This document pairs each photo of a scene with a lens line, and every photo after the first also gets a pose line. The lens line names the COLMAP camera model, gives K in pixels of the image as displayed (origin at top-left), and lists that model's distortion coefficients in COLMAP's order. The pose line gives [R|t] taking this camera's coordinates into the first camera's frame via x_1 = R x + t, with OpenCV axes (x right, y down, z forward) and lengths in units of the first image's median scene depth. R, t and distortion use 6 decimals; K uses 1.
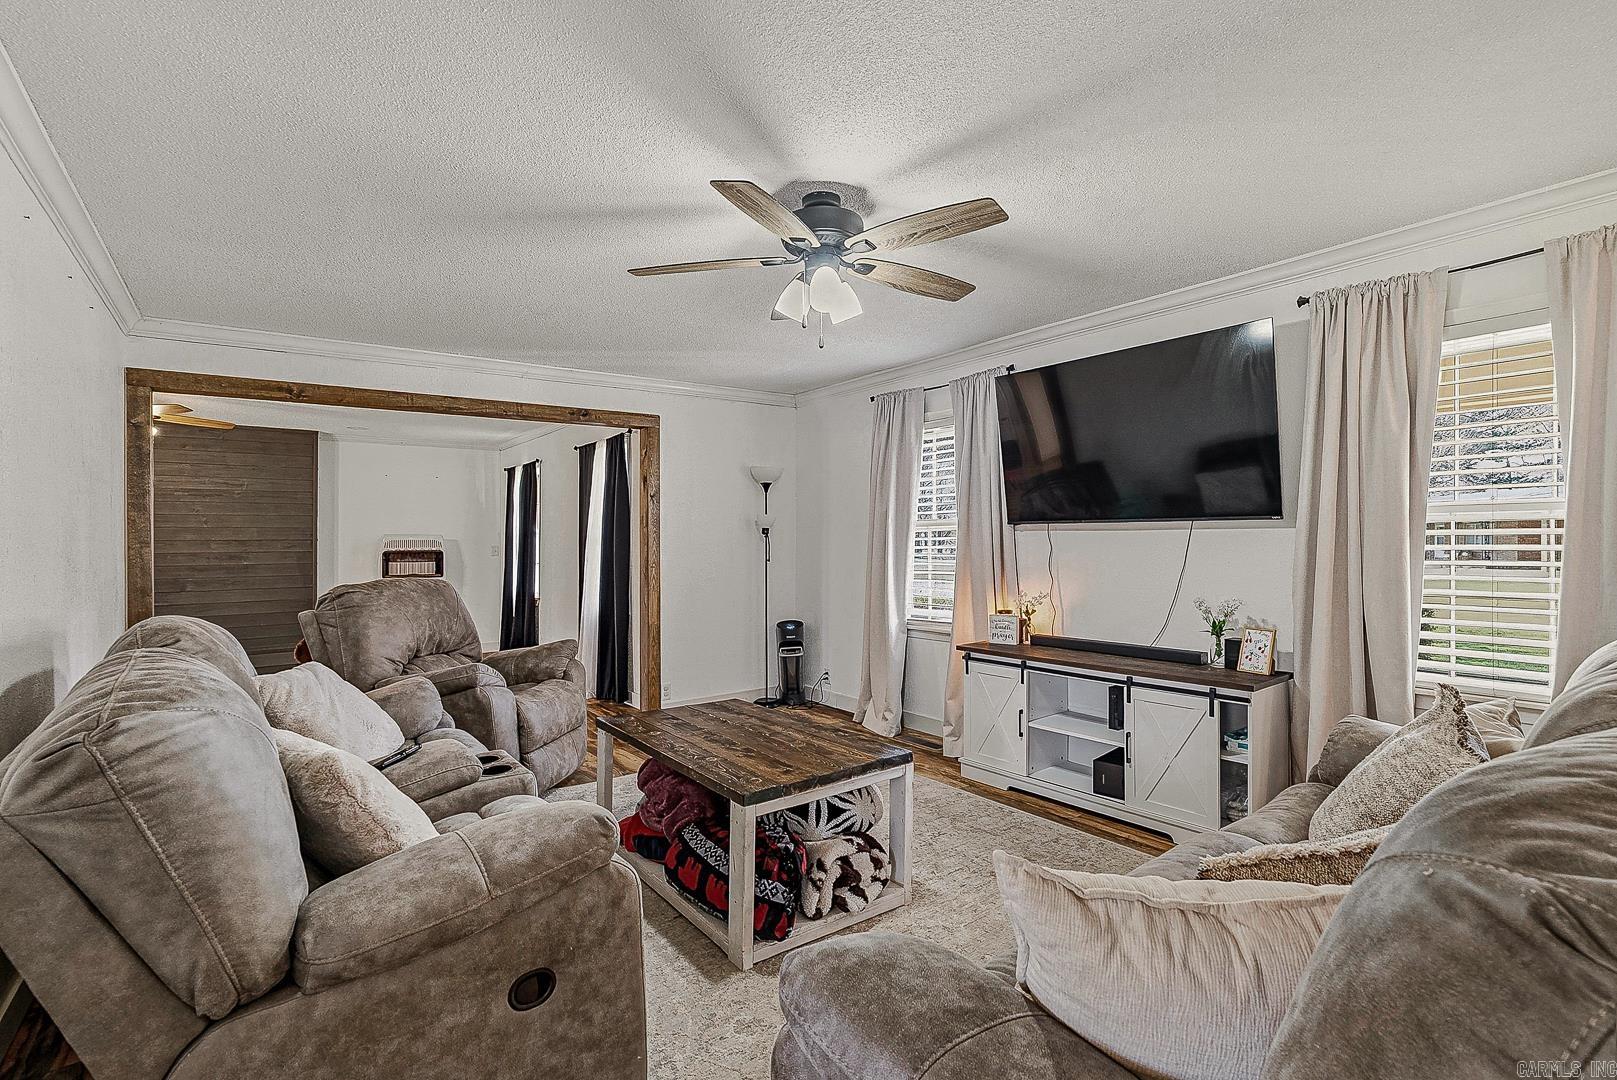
lens RADIAL K [[746.2, 0, 810.2], [0, 746.2, 536.9], [0, 0, 1]] dist [-0.004775, 0.000876]
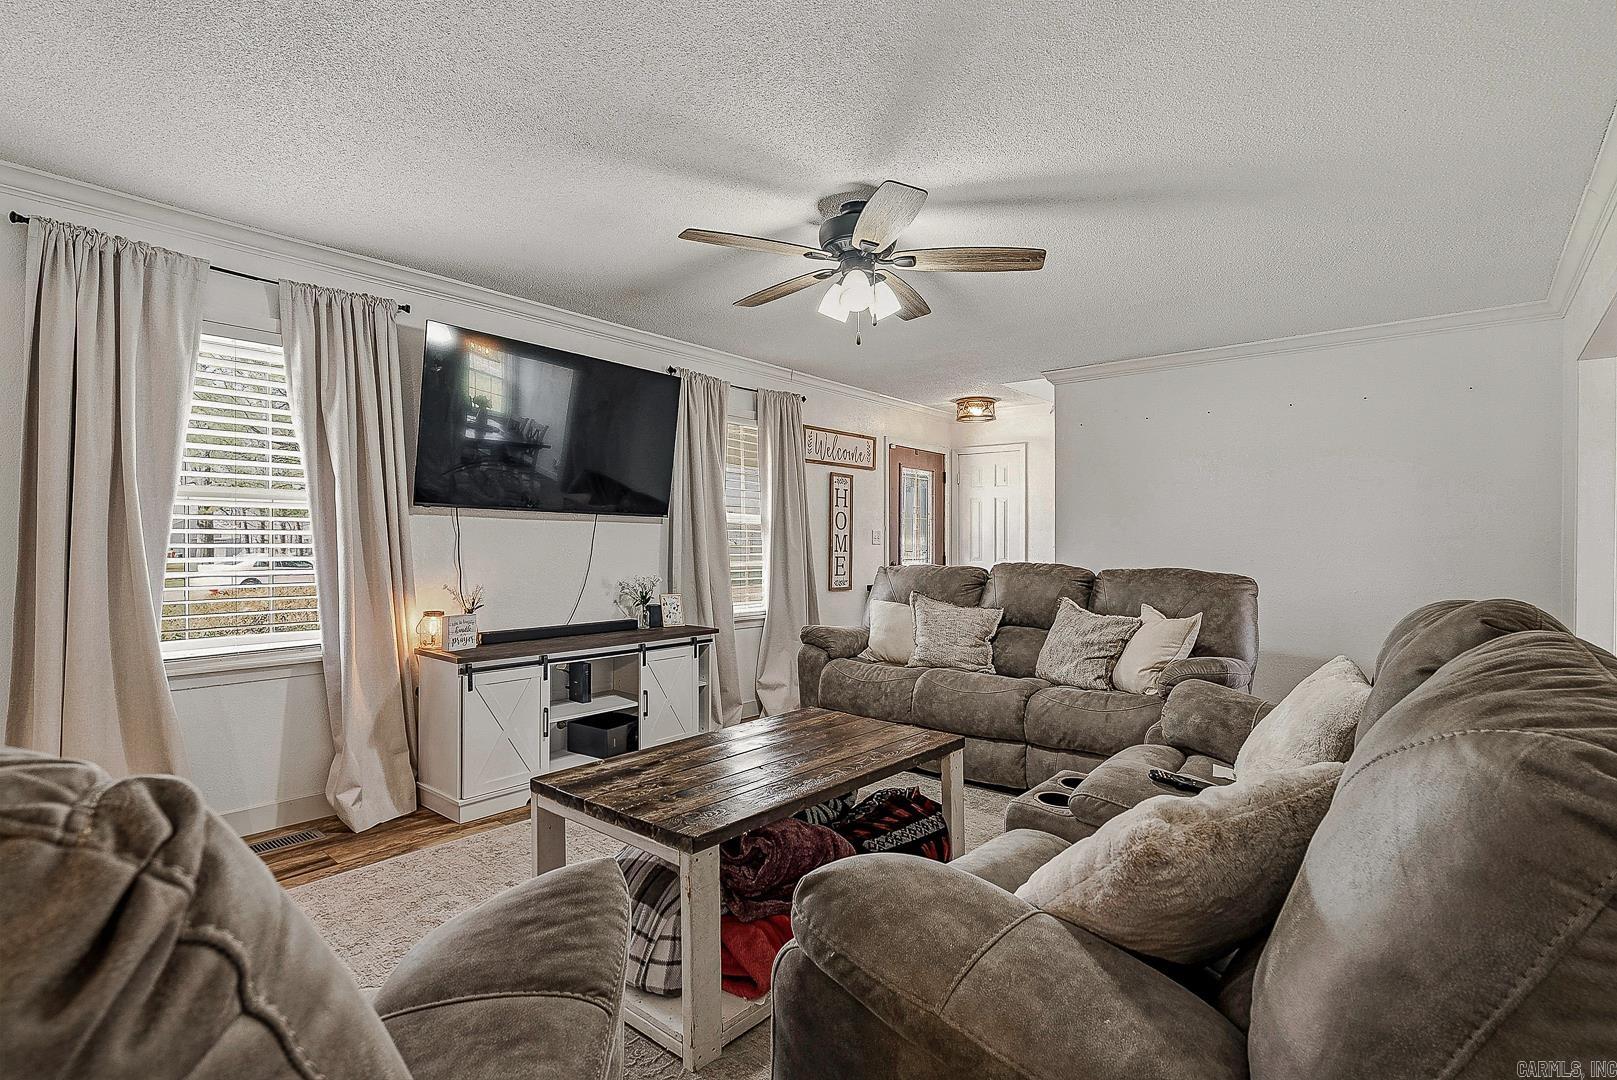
lens RADIAL K [[746.2, 0, 813.4], [0, 746.2, 546.8], [0, 0, 1]] dist [-0.004775, 0.000876]
pose [[-0.238862, -0.006251, 0.971034, -0.713783], [-0.026475, 0.999649, -0.000077, 0.016772], [-0.970693, -0.025726, -0.238943, 0.875105]]
